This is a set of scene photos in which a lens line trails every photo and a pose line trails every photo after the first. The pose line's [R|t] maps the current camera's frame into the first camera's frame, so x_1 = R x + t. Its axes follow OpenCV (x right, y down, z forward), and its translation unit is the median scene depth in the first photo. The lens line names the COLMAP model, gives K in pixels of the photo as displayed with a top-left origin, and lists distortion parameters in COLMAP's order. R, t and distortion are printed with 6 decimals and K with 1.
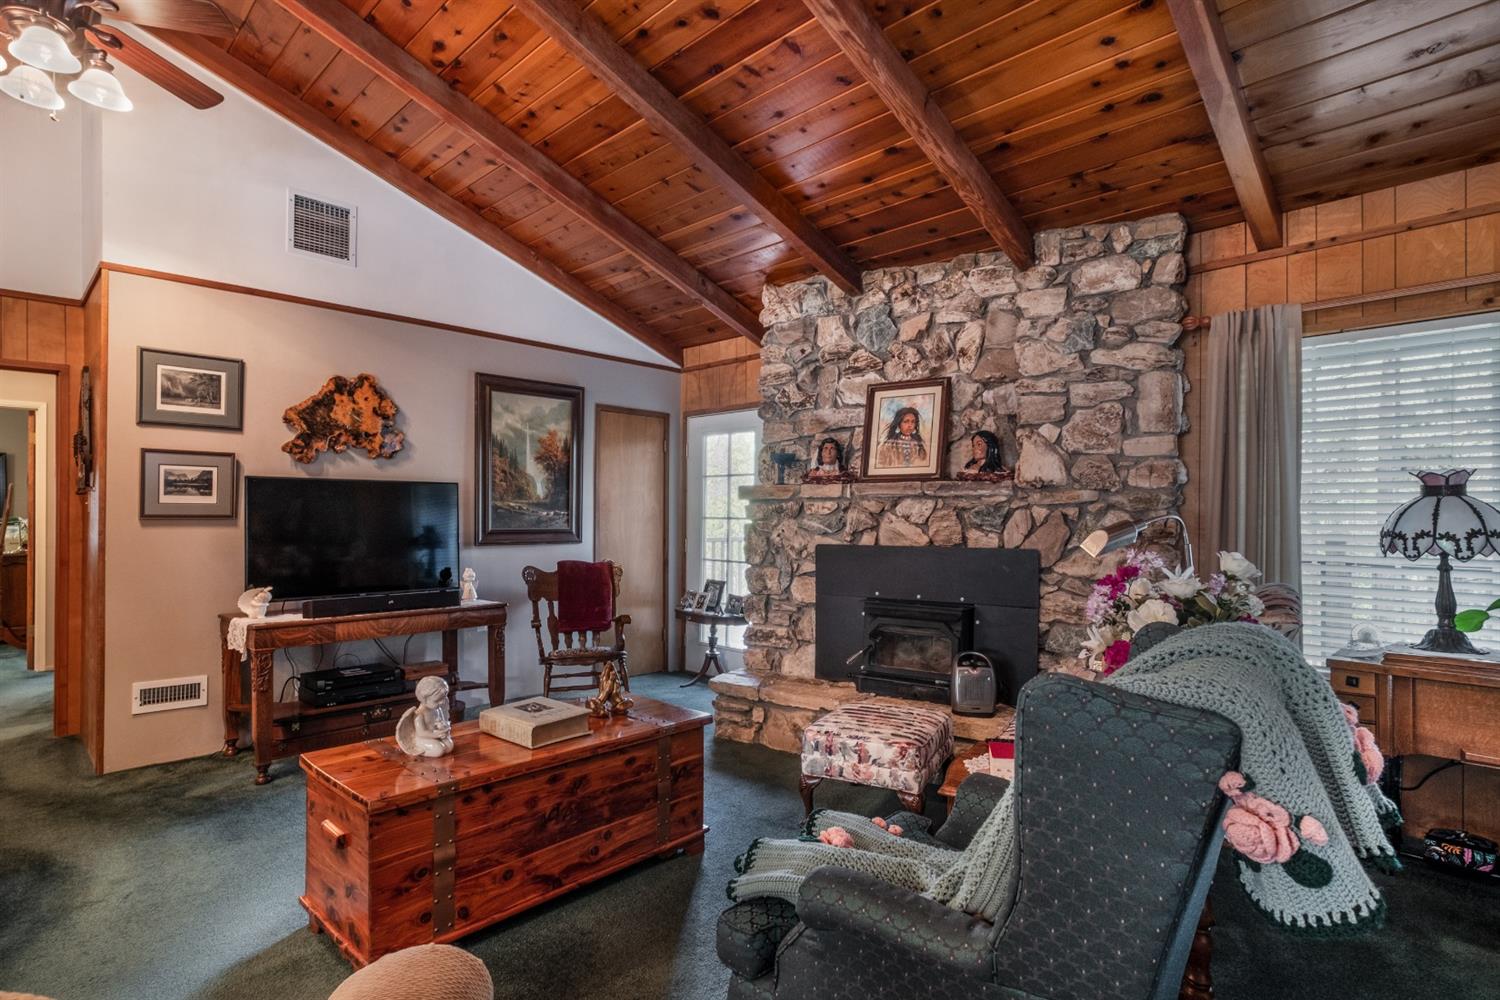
lens RADIAL K [[761.1, 0, 734.1], [0, 761.1, 506.4], [0, 0, 1]] dist [0.001292, 0.000342]
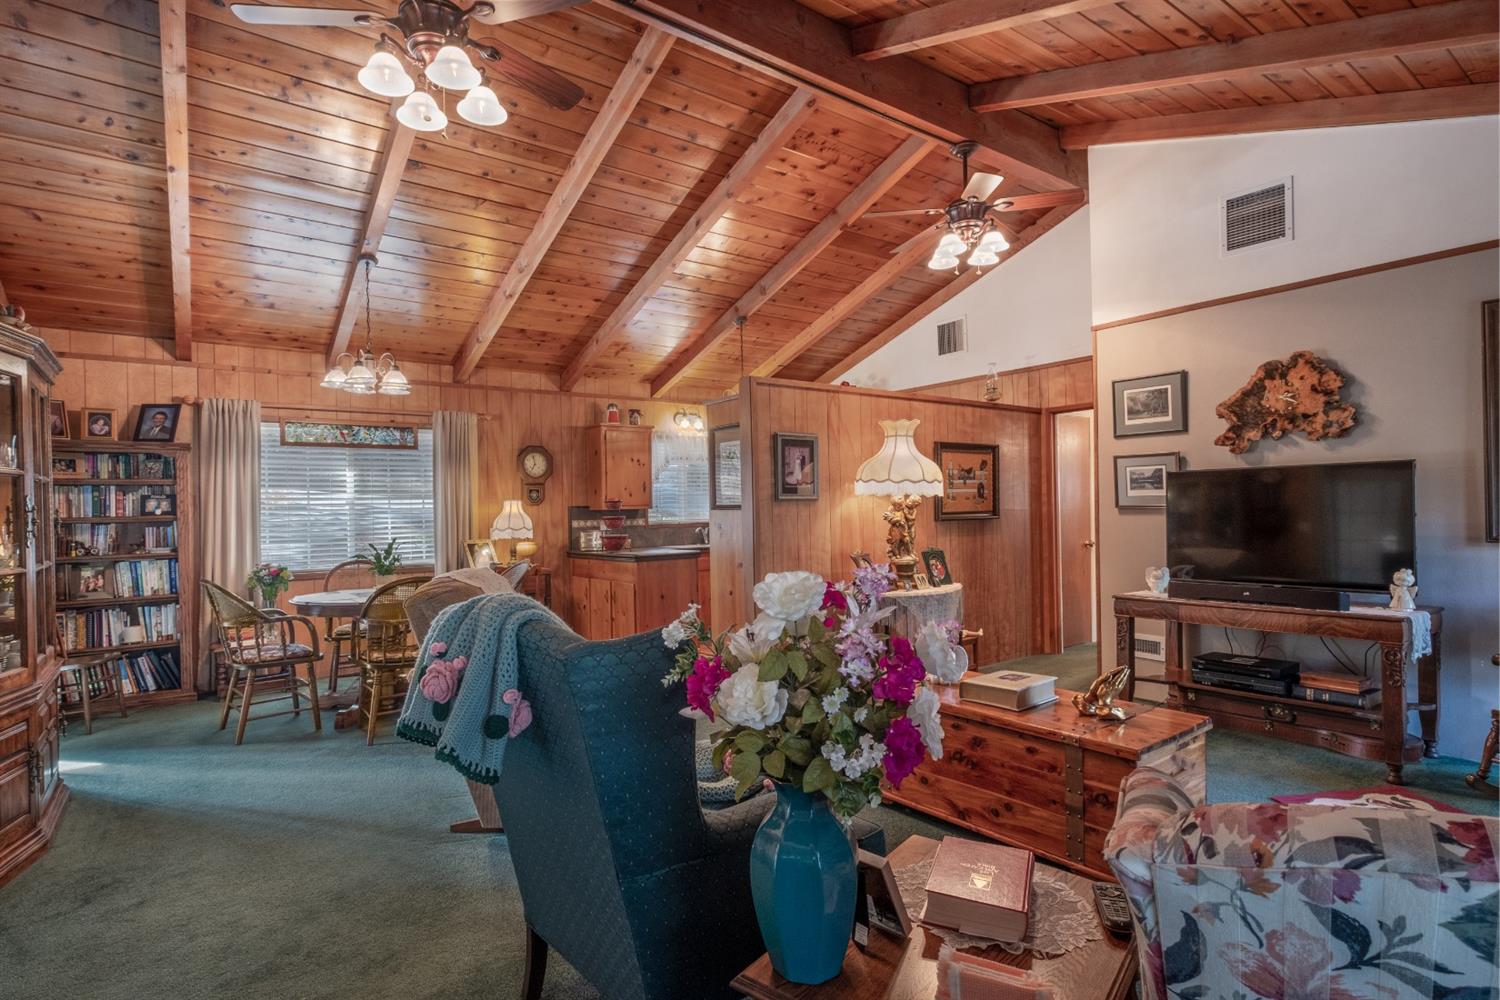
lens RADIAL K [[761.1, 0, 734.1], [0, 761.1, 506.4], [0, 0, 1]] dist [0.001292, 0.000342]
pose [[-0.156614, -0.006505, -0.987638, 0.582696], [0.026138, 0.999601, -0.010729, 0.008313], [0.987314, -0.027495, -0.156382, 0.488967]]
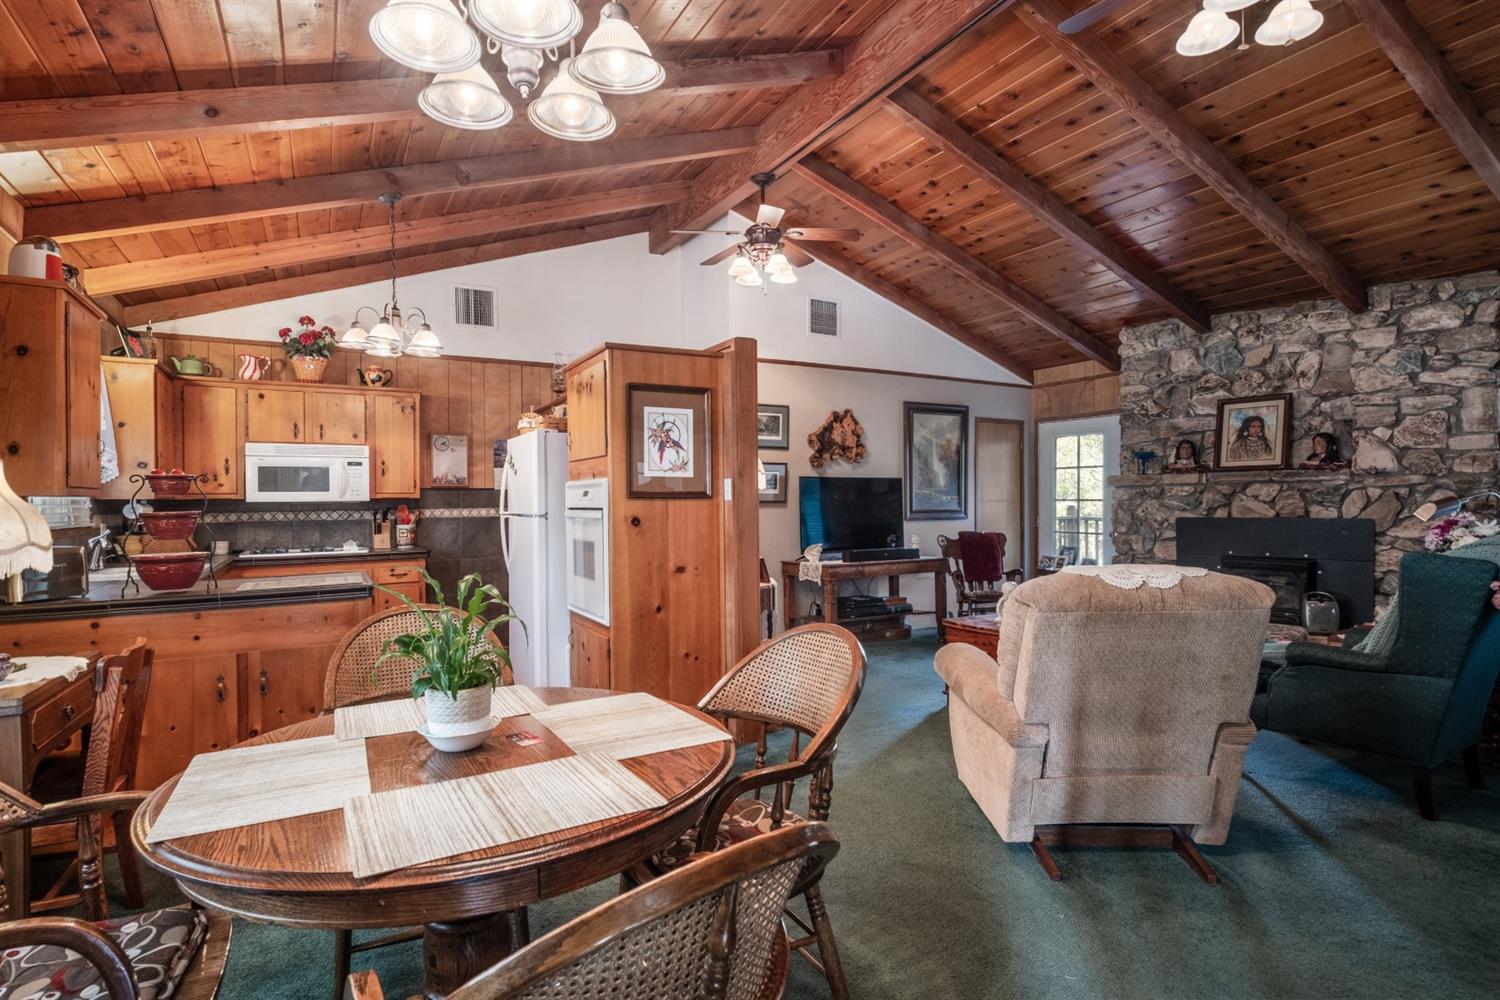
lens RADIAL K [[743.0, 0, 750.0], [0, 743.0, 500.0], [0, 0, 1]] dist [0.002581, 0.000311]
pose [[0.960324, -0.011177, -0.278663, -0.275142], [0.013790, 0.999877, 0.007420, -0.002722], [0.278546, -0.010968, 0.960360, -0.542470]]
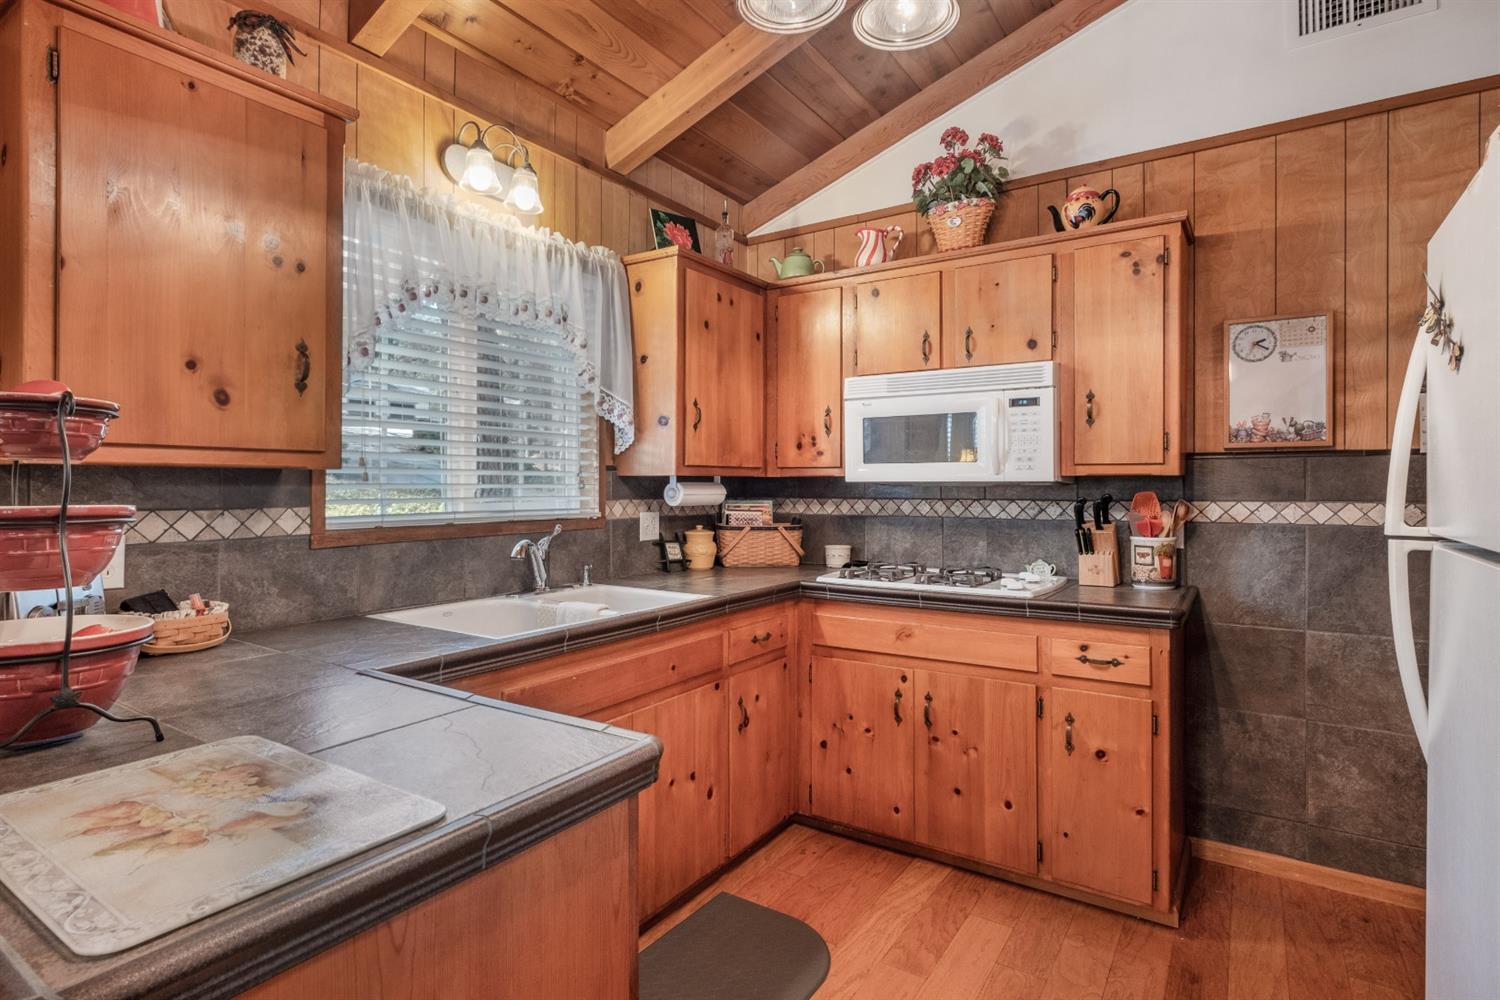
lens RADIAL K [[755.3, 0, 729.9], [0, 755.3, 484.1], [0, 0, 1]] dist [0.002105, 0.000484]
pose [[0.166782, -0.003461, -0.985988, -0.721591], [0.007352, 0.999970, -0.002266, 0.000847], [0.985966, -0.006871, 0.166802, 0.158361]]
